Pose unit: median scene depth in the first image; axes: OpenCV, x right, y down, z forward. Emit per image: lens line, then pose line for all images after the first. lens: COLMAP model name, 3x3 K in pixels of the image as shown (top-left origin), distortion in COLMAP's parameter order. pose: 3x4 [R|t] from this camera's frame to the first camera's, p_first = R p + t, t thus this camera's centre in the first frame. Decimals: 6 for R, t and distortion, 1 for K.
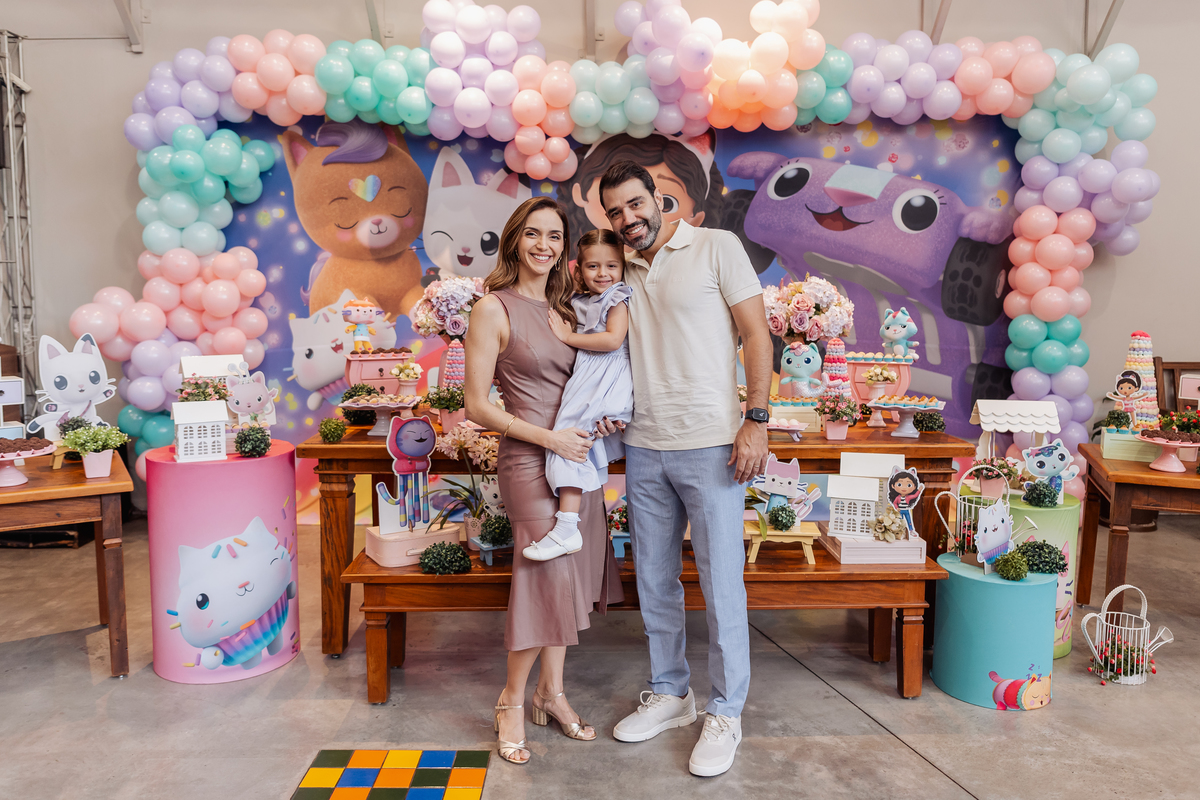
lens RADIAL K [[838.7, 0, 605.7], [0, 838.7, 390.5], [0, 0, 1]] dist [-0.012116, 0.019285]
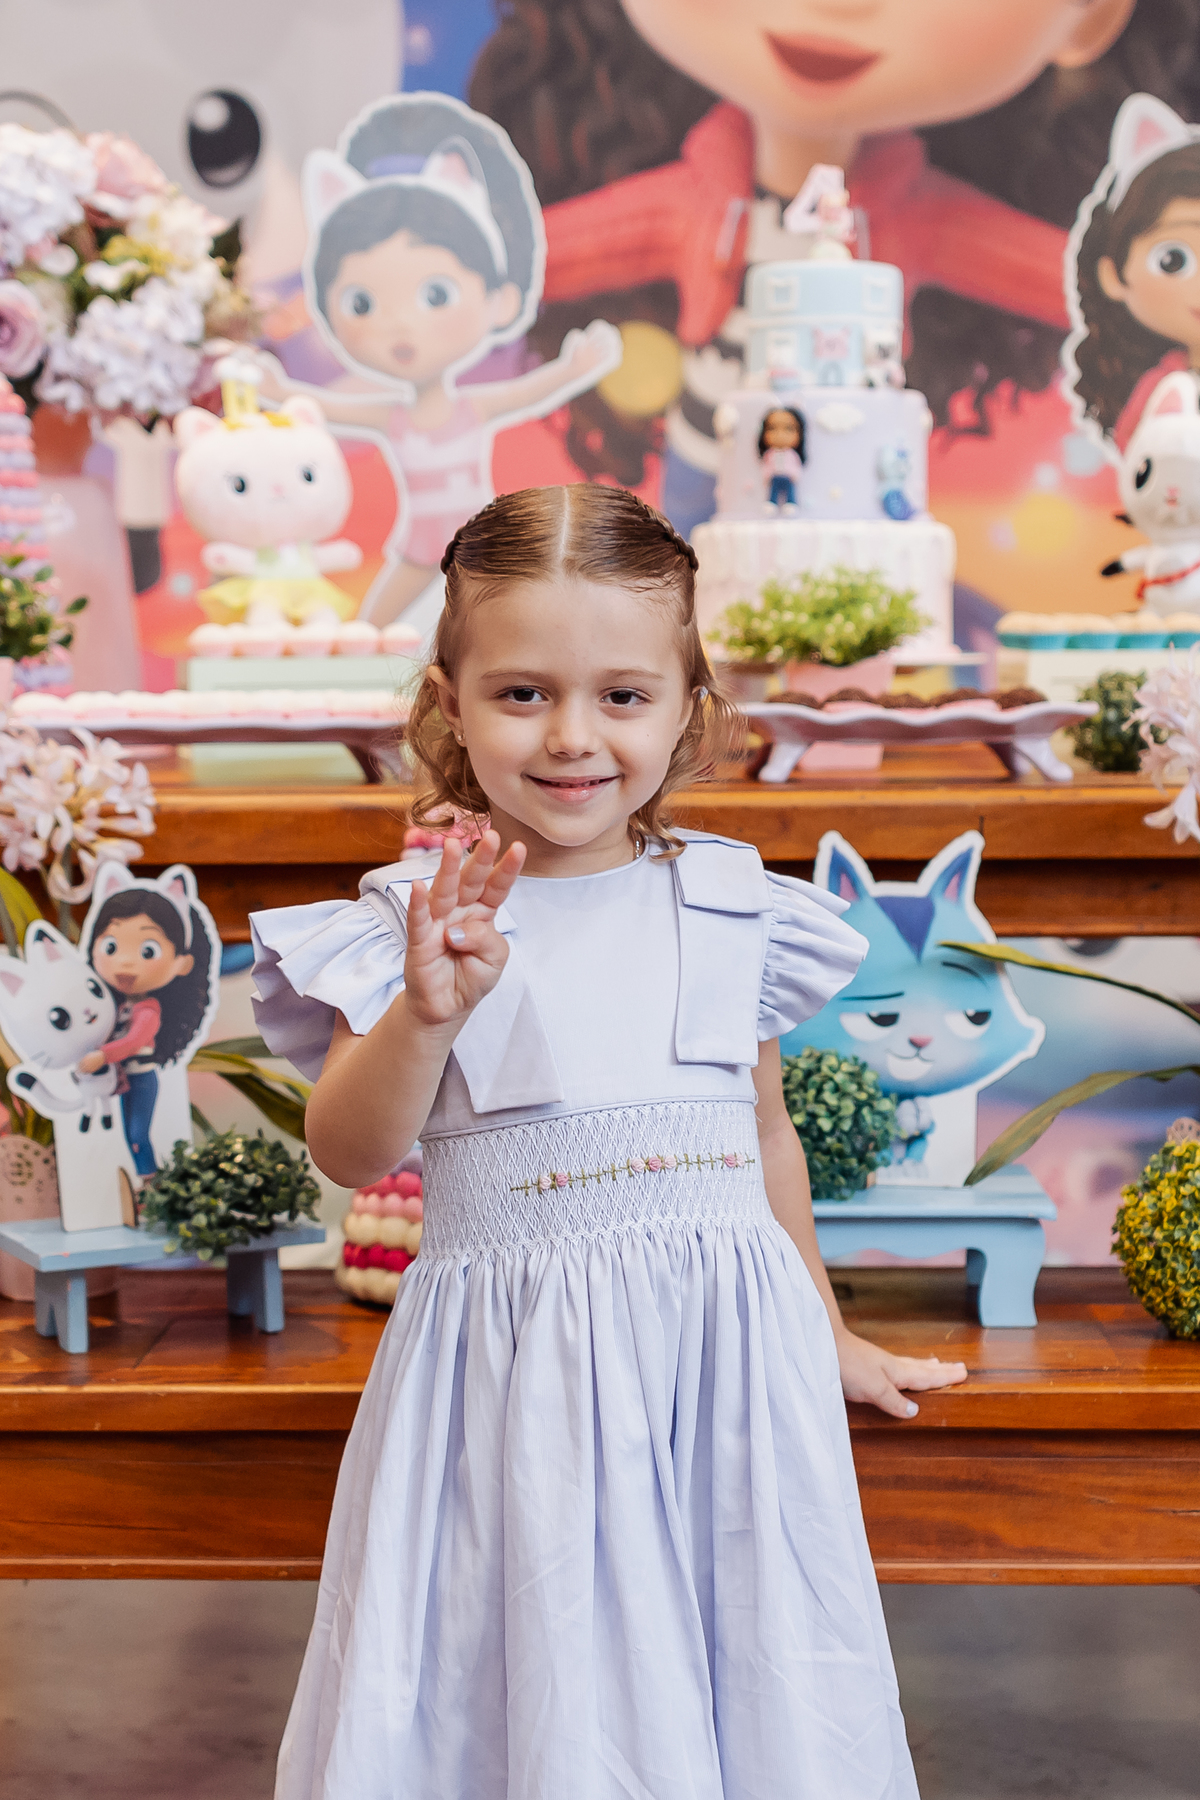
lens RADIAL K [[3015.9, 0, 539.0], [0, 3015.9, 920.2], [0, 0, 1]] dist [-0.014606, 0.000000]
pose [[0.997276, -0.007908, -0.073337, 0.014267], [0.006585, 0.999812, -0.018264, 0.071154], [0.073468, 0.017732, 0.997140, 0.176524]]
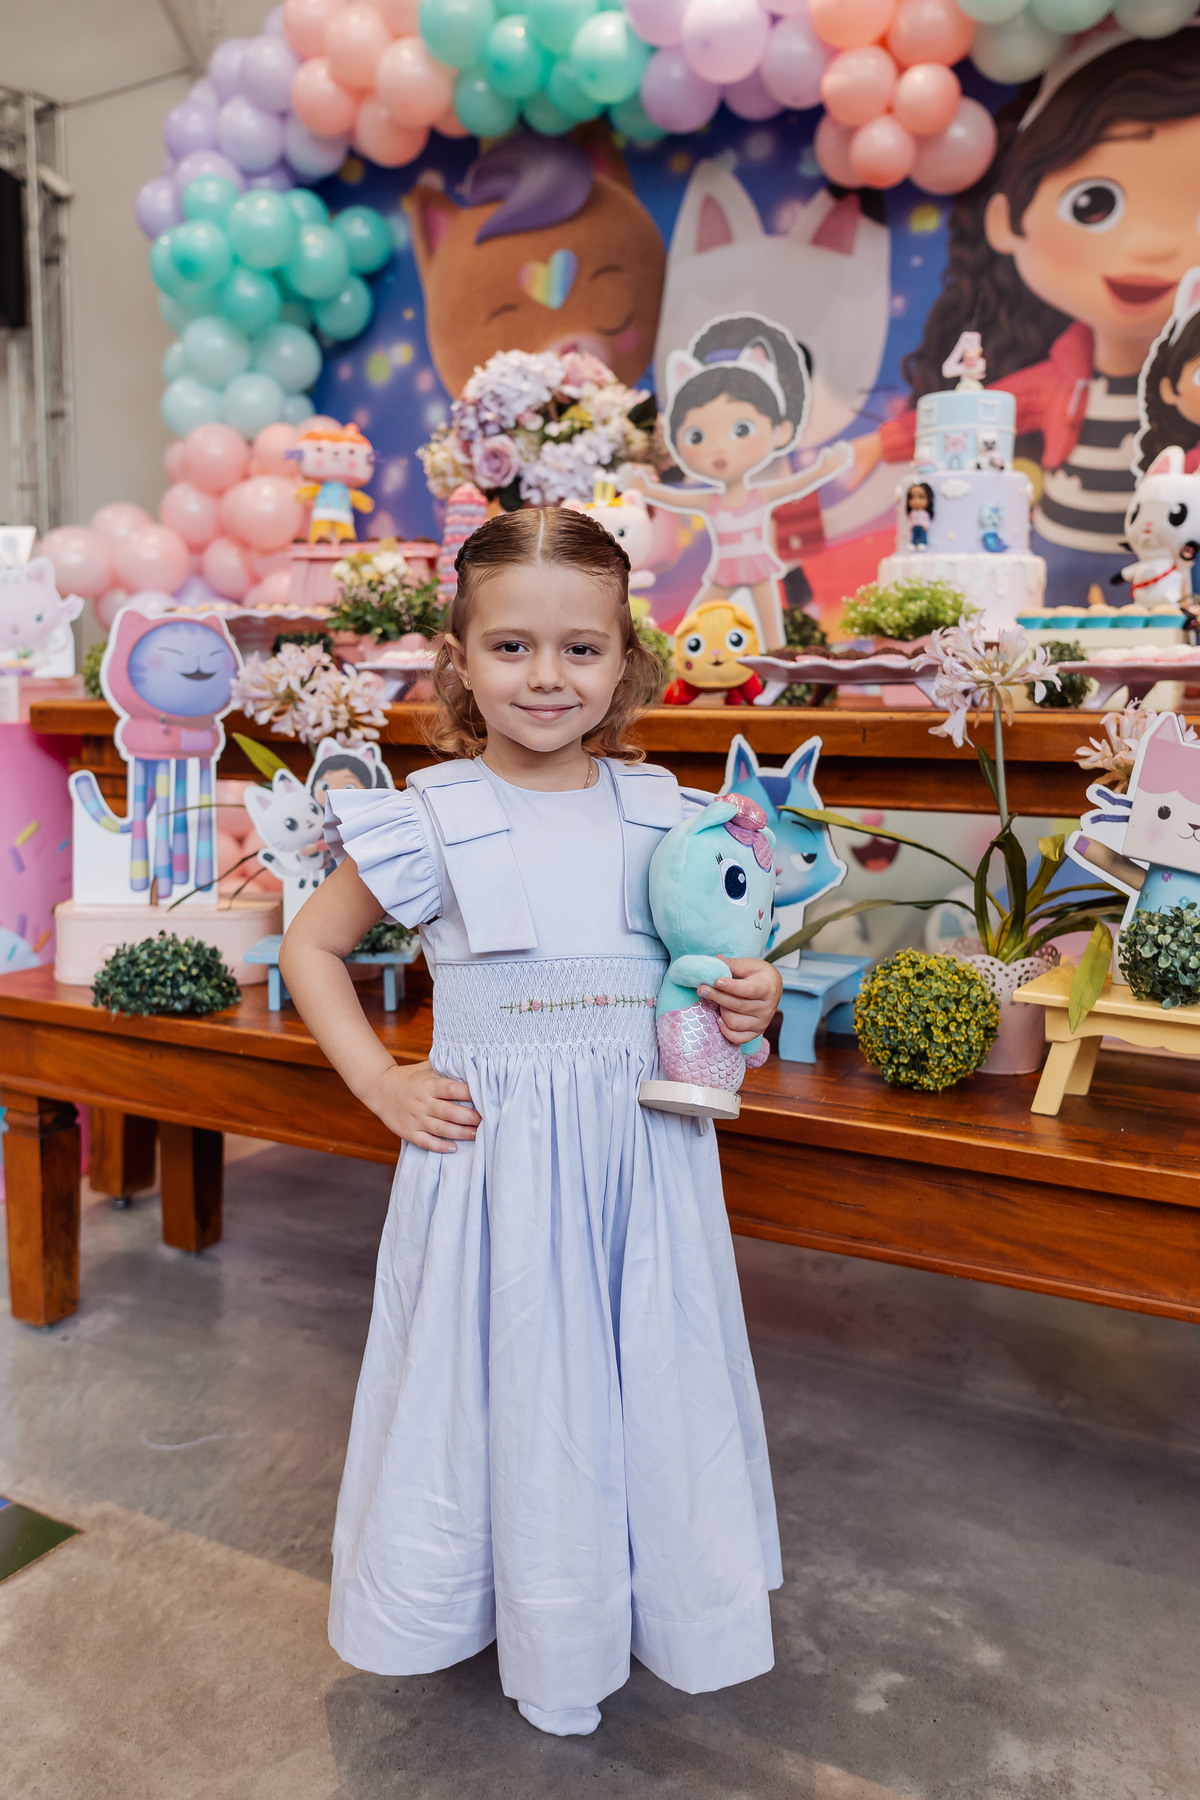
lens RADIAL K [[1414.1, 0, 538.3], [0, 1414.1, 865.8], [0, 0, 1]] dist [-0.001283, 0.006135]
pose [[0.865729, 0.062991, -0.496533, 0.152050], [-0.047359, 0.997907, 0.044024, 0.068341], [0.498267, -0.014598, 0.866901, 0.316631]]
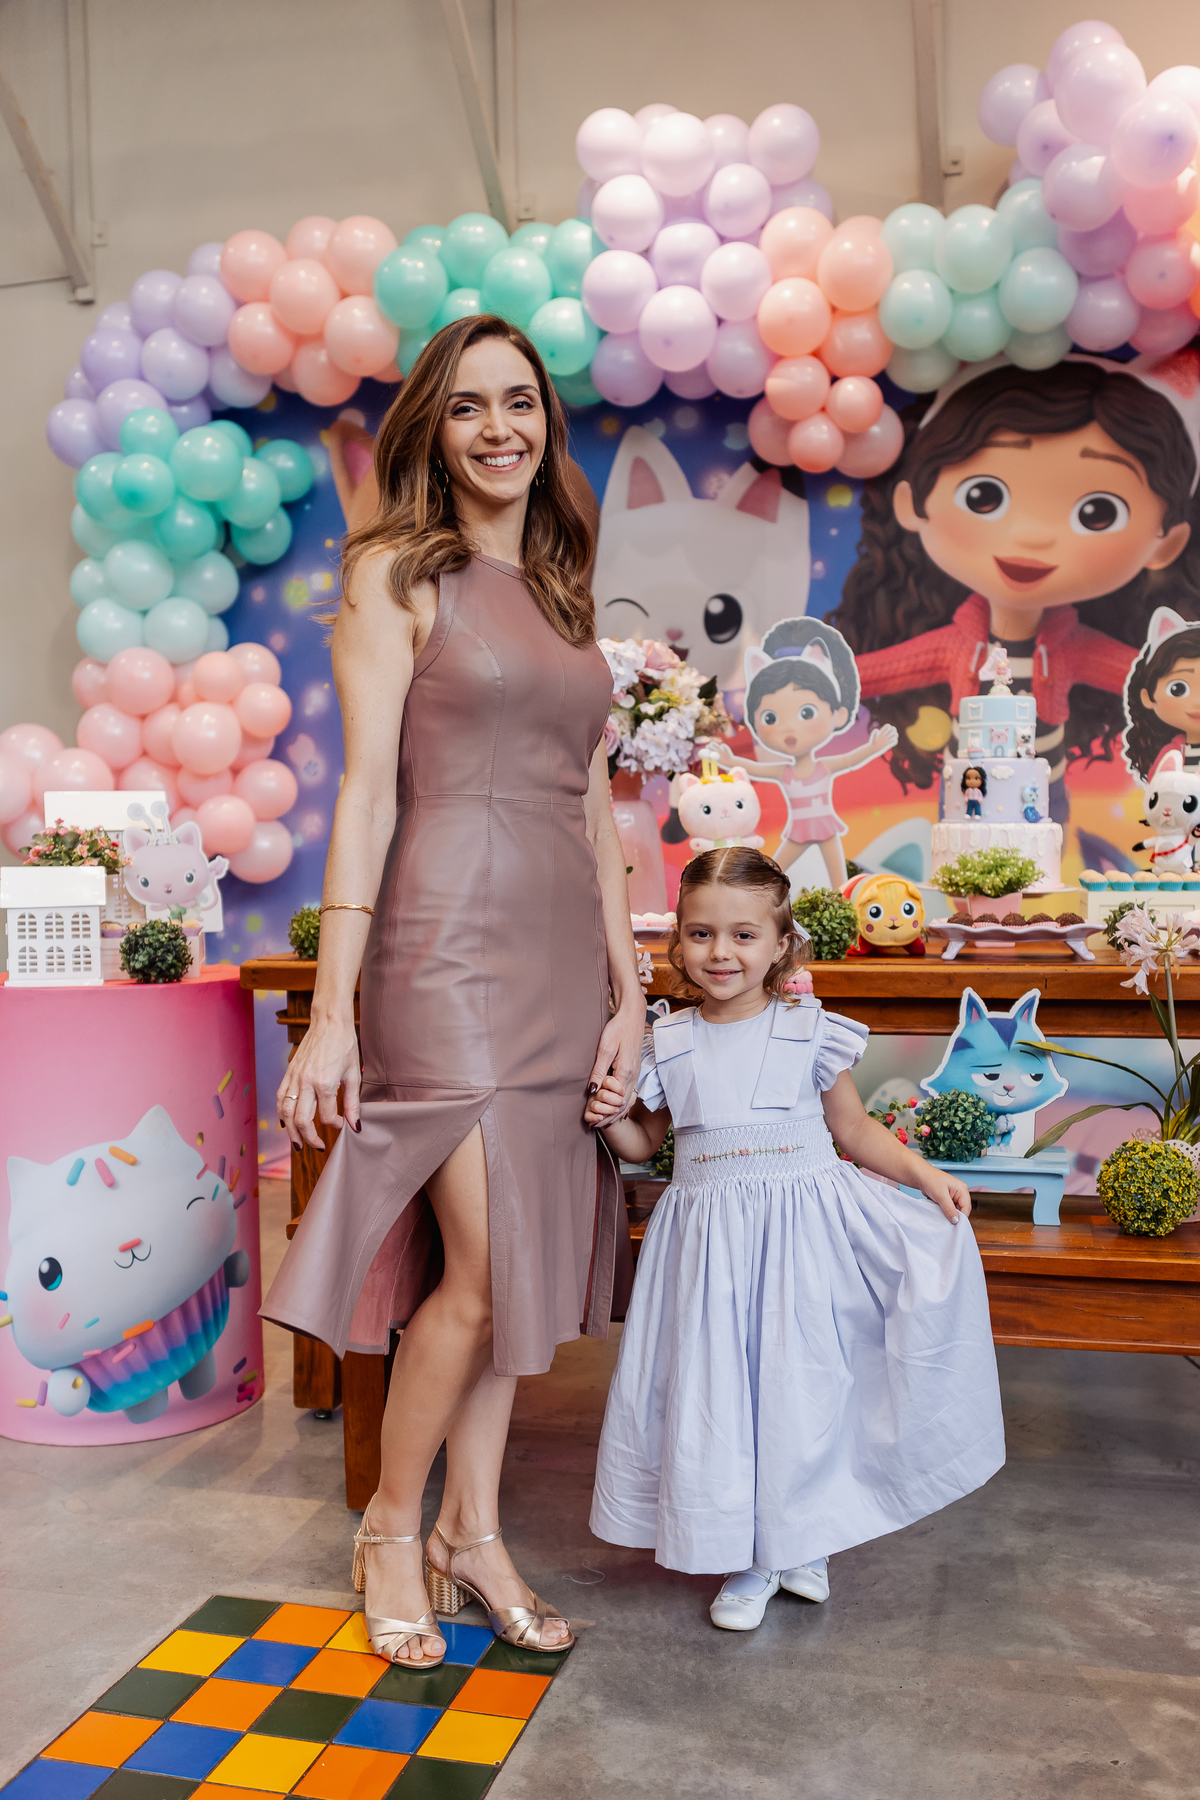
lens RADIAL K [[1588.7, 0, 621.7], [0, 1588.7, 972.6], [0, 0, 1]] dist [-0.011619, 0.017173]
pose [[0.966649, 0.004462, -0.256066, 0.047581], [-0.010908, 0.999658, -0.023758, 0.058559], [0.255872, 0.025759, 0.966367, 0.115462]]
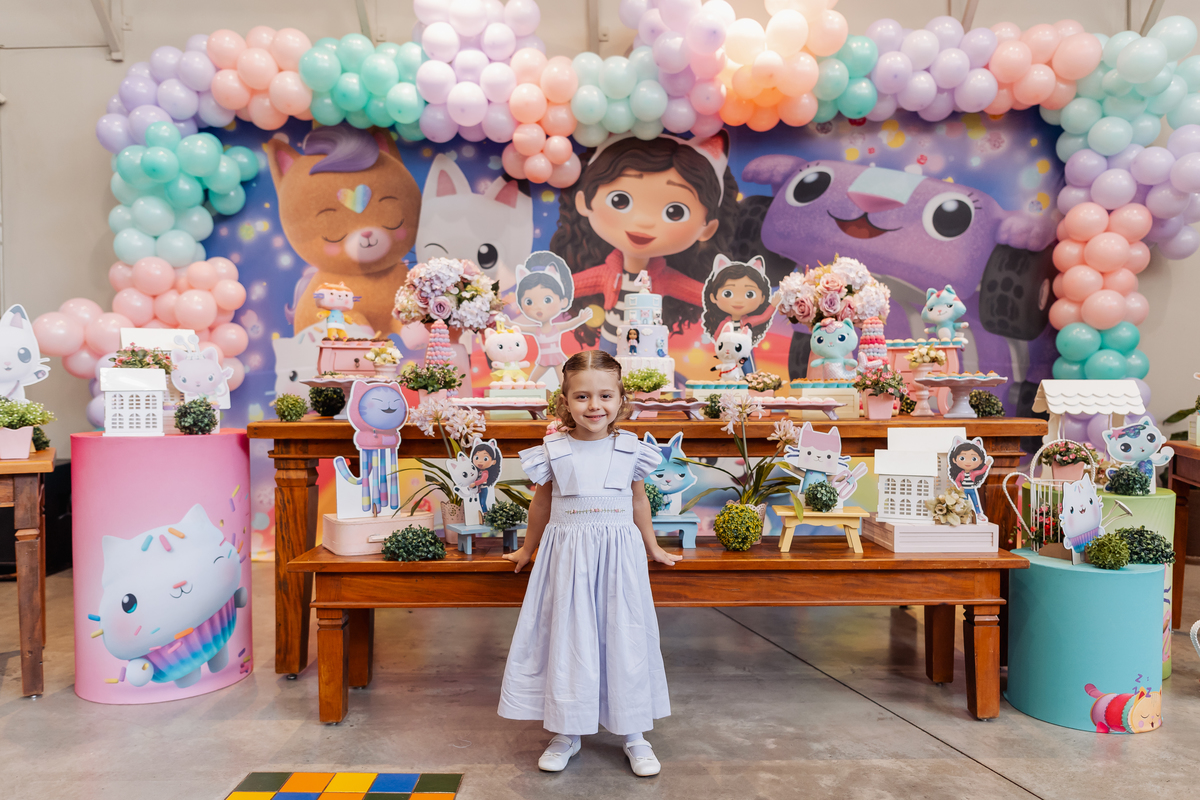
lens RADIAL K [[838.7, 0, 598.3], [0, 838.7, 423.0], [0, 0, 1]] dist [-0.012116, 0.019285]
pose [[0.999736, -0.005311, -0.022354, 0.005713], [0.003862, 0.997919, -0.064359, 0.078605], [0.022650, 0.064255, 0.997676, 0.099032]]
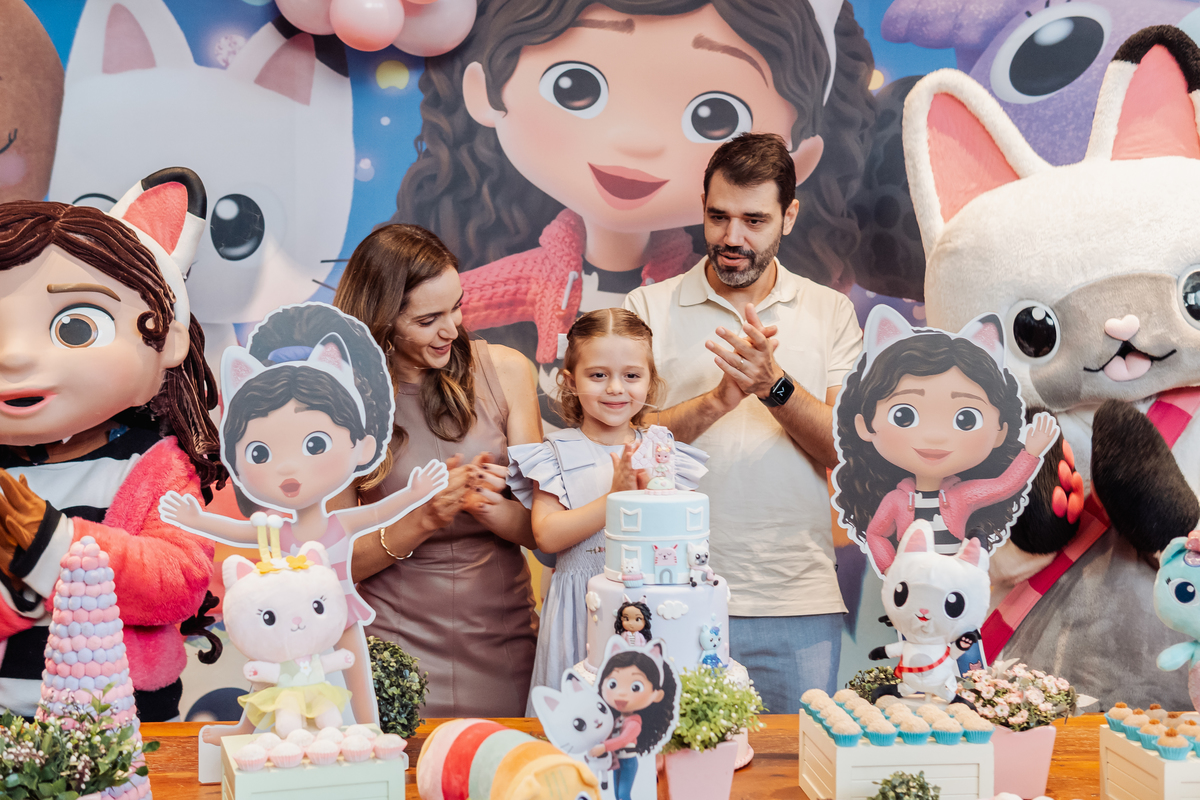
lens RADIAL K [[1736.2, 0, 577.8], [0, 1736.2, 431.2], [0, 0, 1]] dist [0.018372, 0.000000]
pose [[0.999433, -0.011014, 0.031817, -0.017155], [0.012974, 0.997988, -0.062059, -0.043408], [-0.031070, 0.062437, 0.997565, 0.282085]]
